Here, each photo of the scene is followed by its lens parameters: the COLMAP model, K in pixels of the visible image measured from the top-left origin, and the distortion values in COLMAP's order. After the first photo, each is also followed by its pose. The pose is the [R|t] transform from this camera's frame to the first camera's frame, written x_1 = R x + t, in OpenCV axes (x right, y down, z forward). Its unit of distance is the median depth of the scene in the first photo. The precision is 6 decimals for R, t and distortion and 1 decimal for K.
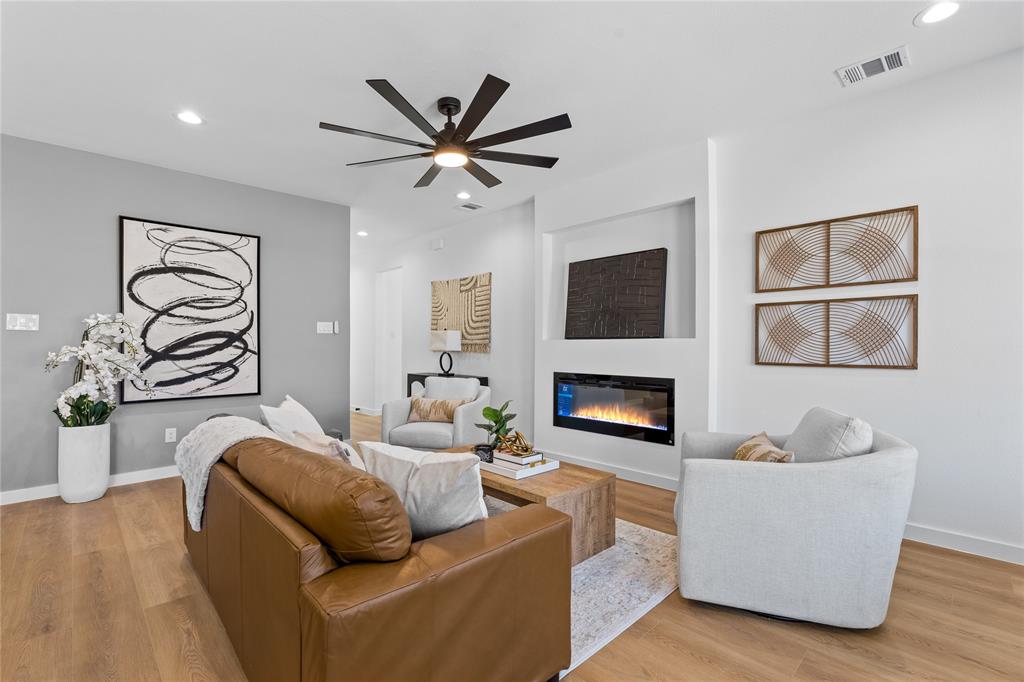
lens RADIAL K [[453.0, 0, 512.4], [0, 453.0, 343.0], [0, 0, 1]] dist [-0.007420, 0.001465]
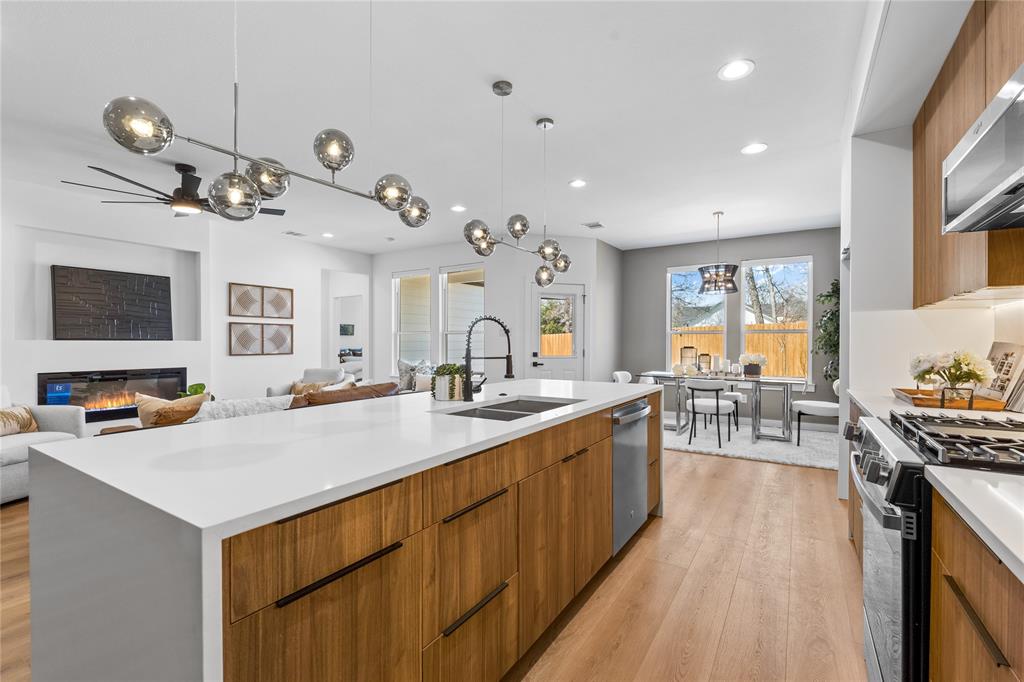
lens RADIAL K [[453.0, 0, 515.2], [0, 453.0, 346.2], [0, 0, 1]] dist [-0.007420, 0.001465]
pose [[-0.238575, -0.008464, 0.971087, -1.610283], [-0.005839, 0.999956, 0.007281, -0.010949], [-0.971107, -0.003933, -0.238614, 0.345578]]
